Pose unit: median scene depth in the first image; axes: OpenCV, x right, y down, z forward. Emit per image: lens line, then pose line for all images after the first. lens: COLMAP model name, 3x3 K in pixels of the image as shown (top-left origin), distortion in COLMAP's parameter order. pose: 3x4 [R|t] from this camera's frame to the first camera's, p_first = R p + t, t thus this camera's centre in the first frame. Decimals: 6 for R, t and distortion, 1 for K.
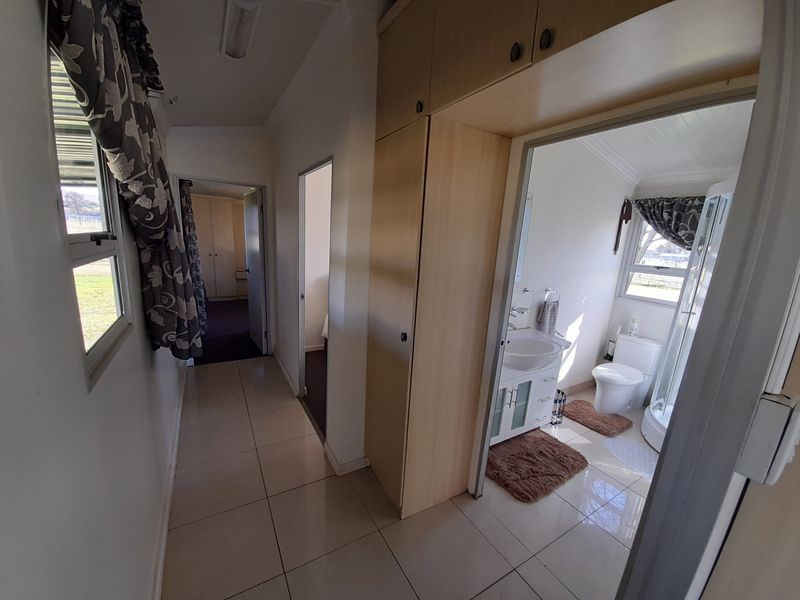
lens RADIAL K [[317.8, 0, 395.6], [0, 317.8, 306.0], [0, 0, 1]] dist [0.000054, -0.000167]
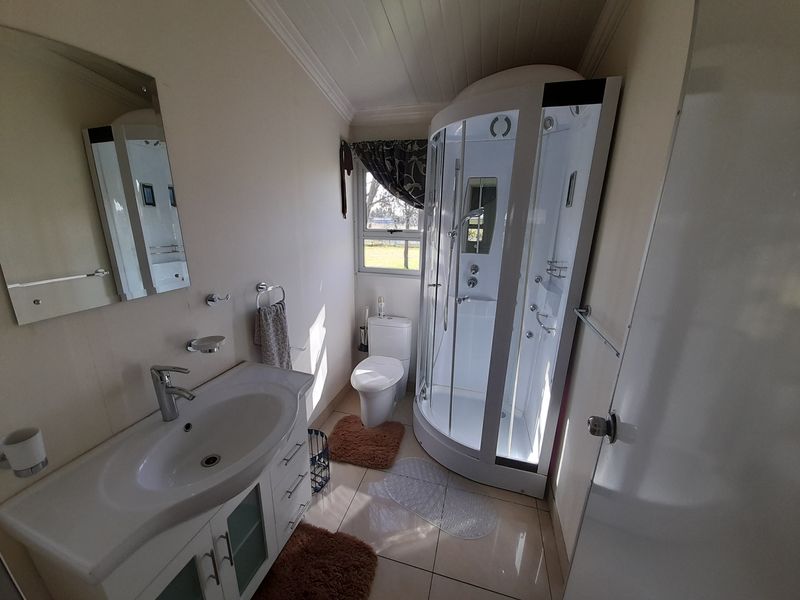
lens RADIAL K [[317.8, 0, 395.6], [0, 317.8, 306.0], [0, 0, 1]] dist [0.000054, -0.000167]
pose [[0.722609, -0.229797, 0.651943, 0.261111], [0.175787, 0.973209, 0.148197, -0.054840], [-0.668532, 0.007515, 0.743645, 0.394390]]
